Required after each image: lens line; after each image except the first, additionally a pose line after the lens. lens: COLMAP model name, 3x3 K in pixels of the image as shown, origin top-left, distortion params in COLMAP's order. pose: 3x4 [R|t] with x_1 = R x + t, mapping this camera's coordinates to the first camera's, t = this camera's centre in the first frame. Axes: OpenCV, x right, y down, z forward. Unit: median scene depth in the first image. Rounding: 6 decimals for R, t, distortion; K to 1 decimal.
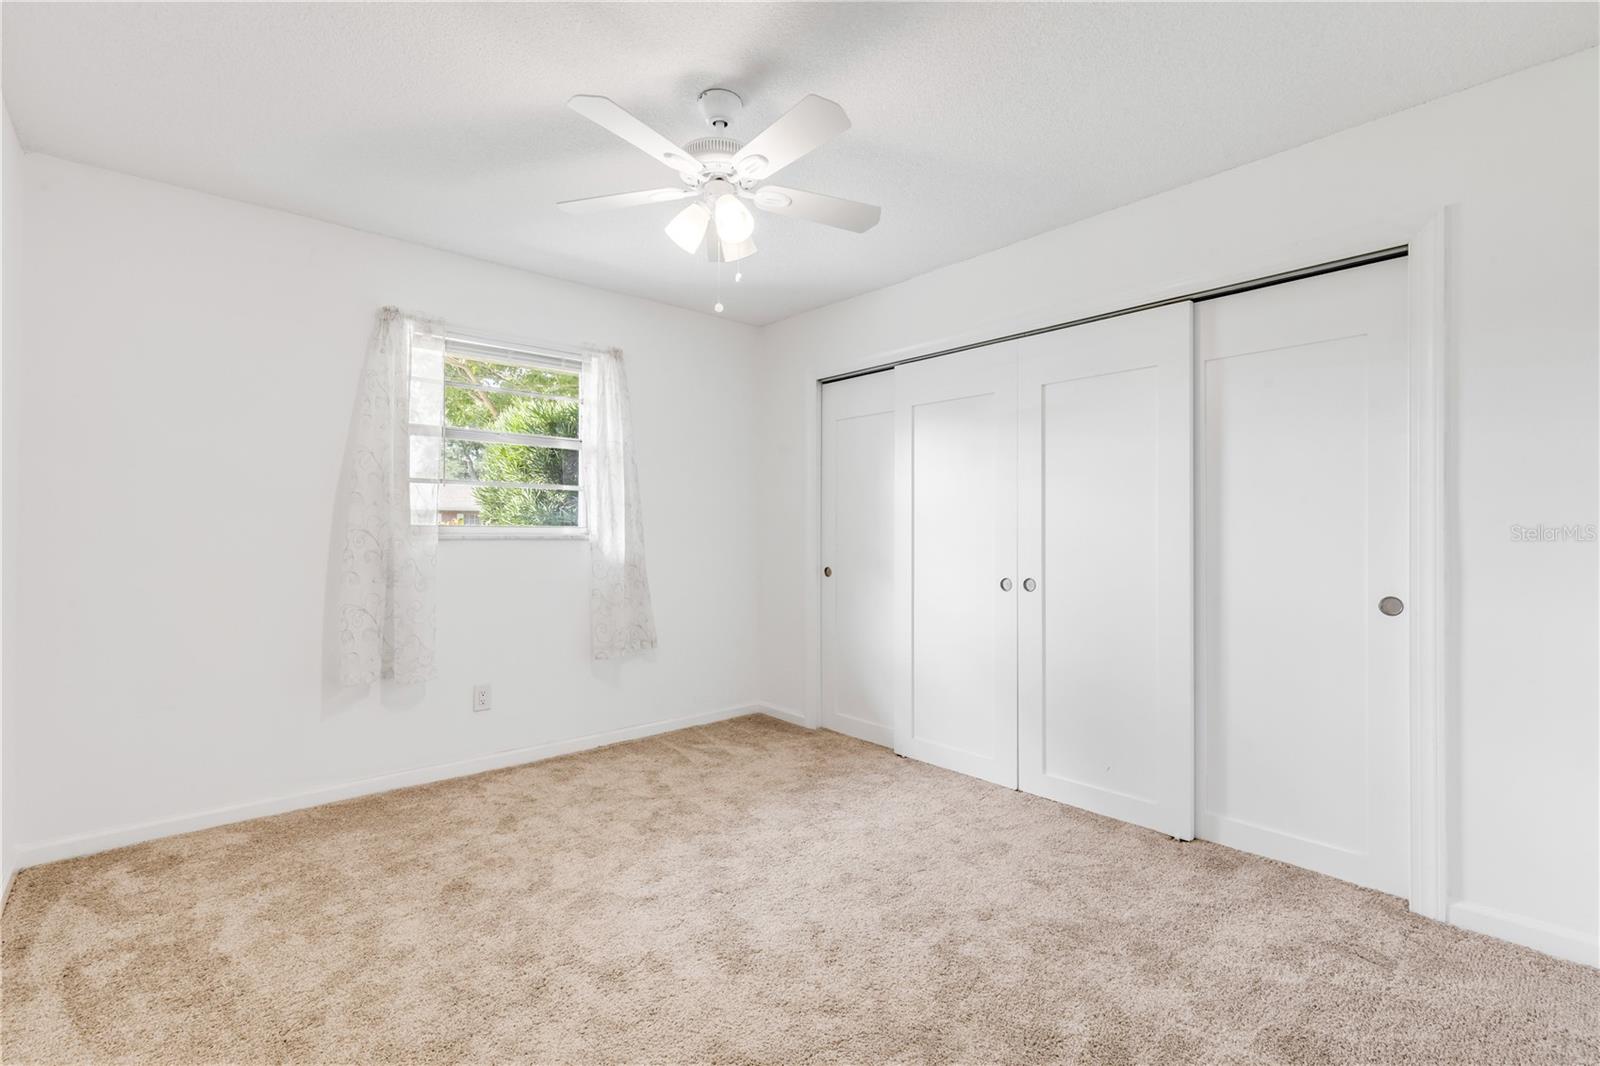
lens RADIAL K [[731.5, 0, 797.0], [0, 731.5, 531.3], [0, 0, 1]] dist [0.002236, -0.000008]
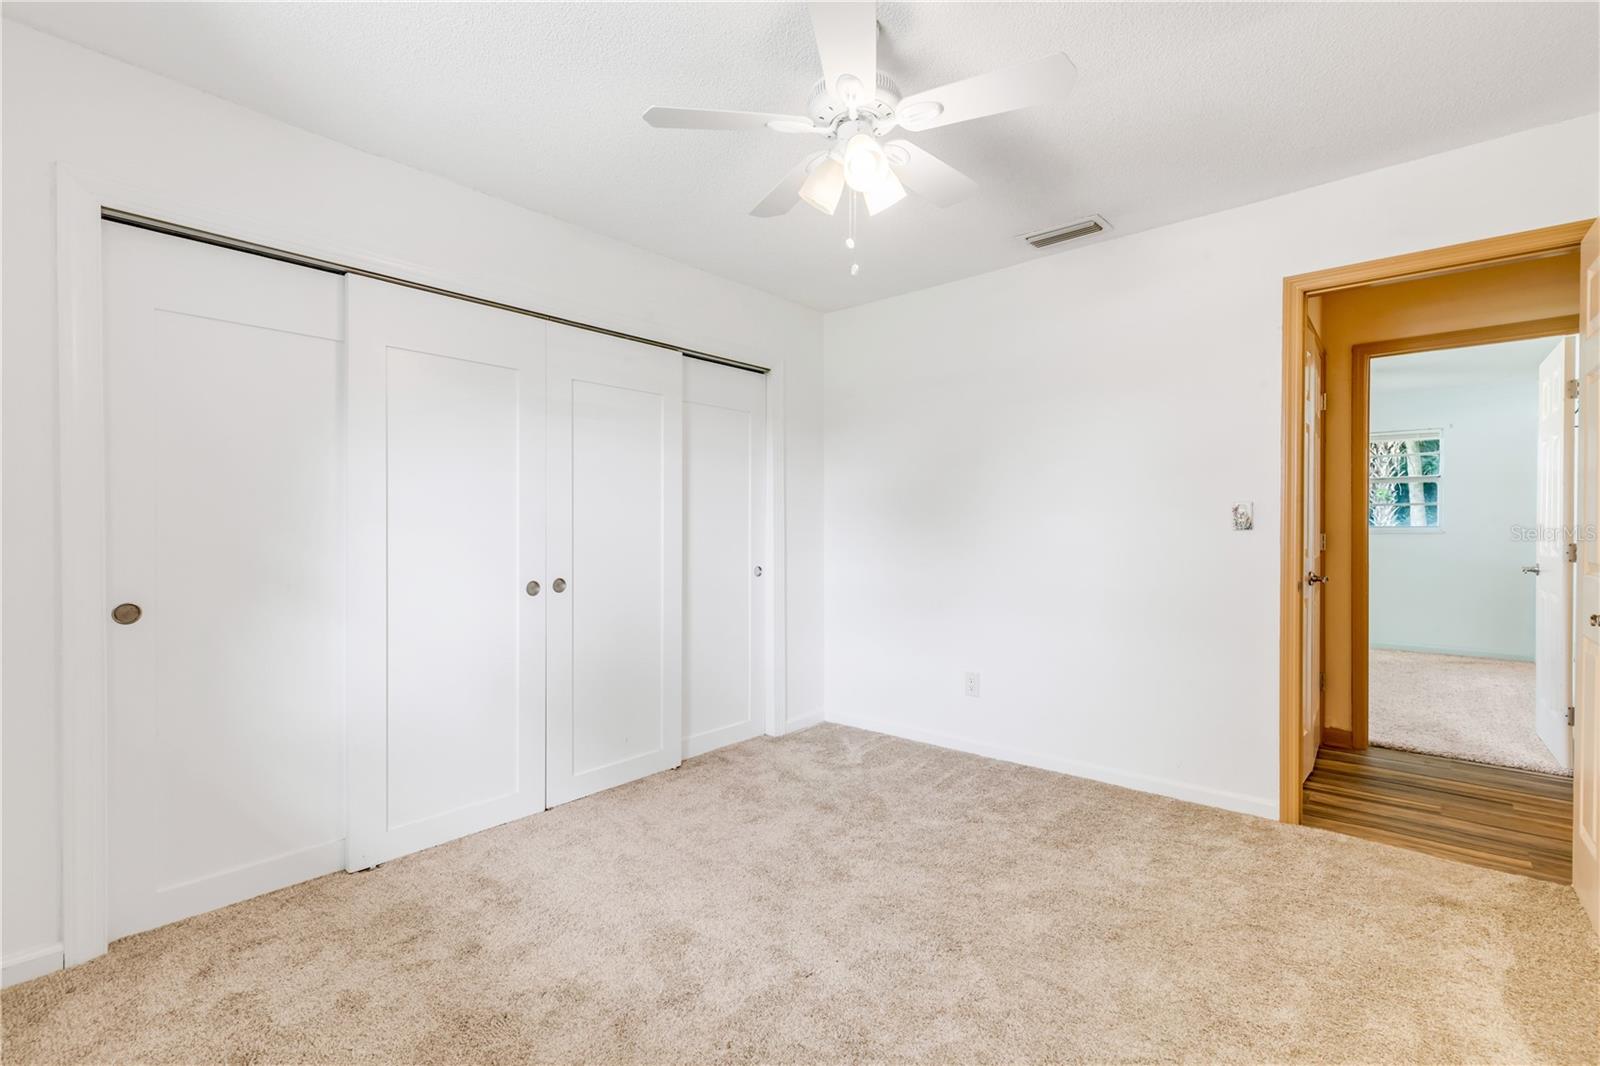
lens RADIAL K [[731.5, 0, 797.0], [0, 731.5, 531.3], [0, 0, 1]] dist [0.002236, -0.000008]
pose [[-0.147133, -0.001367, 0.989116, -0.659960], [0.005284, 0.999984, 0.002168, 0.002903], [-0.989103, 0.005545, -0.147124, 0.826103]]
